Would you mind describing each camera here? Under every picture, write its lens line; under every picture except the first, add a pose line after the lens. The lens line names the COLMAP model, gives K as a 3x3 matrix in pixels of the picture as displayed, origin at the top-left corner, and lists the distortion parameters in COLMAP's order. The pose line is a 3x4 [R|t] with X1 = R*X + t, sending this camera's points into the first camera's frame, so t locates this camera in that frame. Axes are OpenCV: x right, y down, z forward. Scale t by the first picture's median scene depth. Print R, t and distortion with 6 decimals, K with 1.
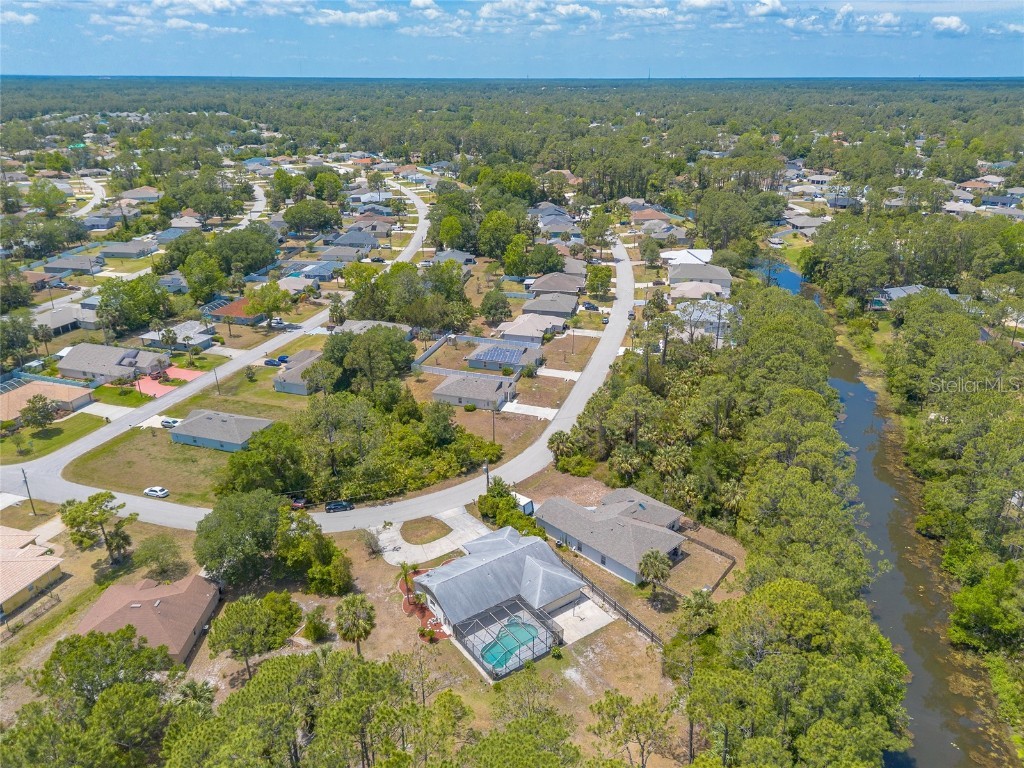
lens RADIAL K [[725.9, 0, 516.2], [0, 725.9, 407.7], [0, 0, 1]] dist [0.084516, -0.076135]
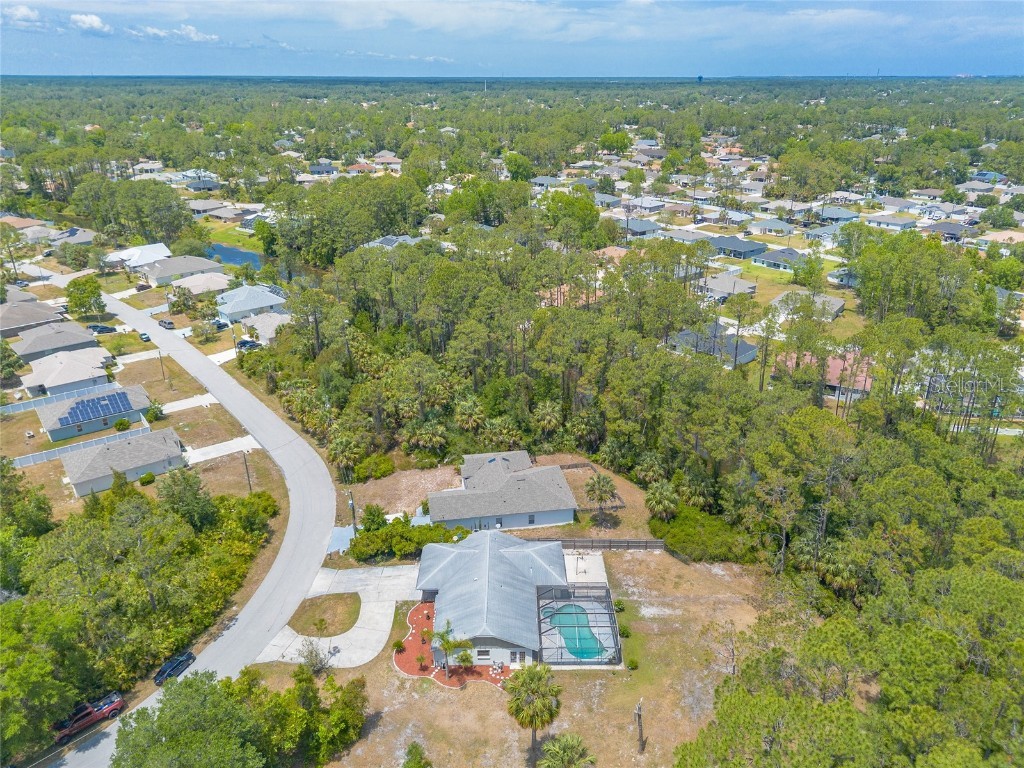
lens RADIAL K [[724.7, 0, 512.0], [0, 724.7, 384.0], [0, 0, 1]] dist [0.051146, 0.000423]
pose [[0.577499, -0.323674, 0.749487, -0.310405], [0.343294, 0.929216, 0.136775, -0.051929], [-0.740705, 0.178307, 0.647736, 0.217092]]
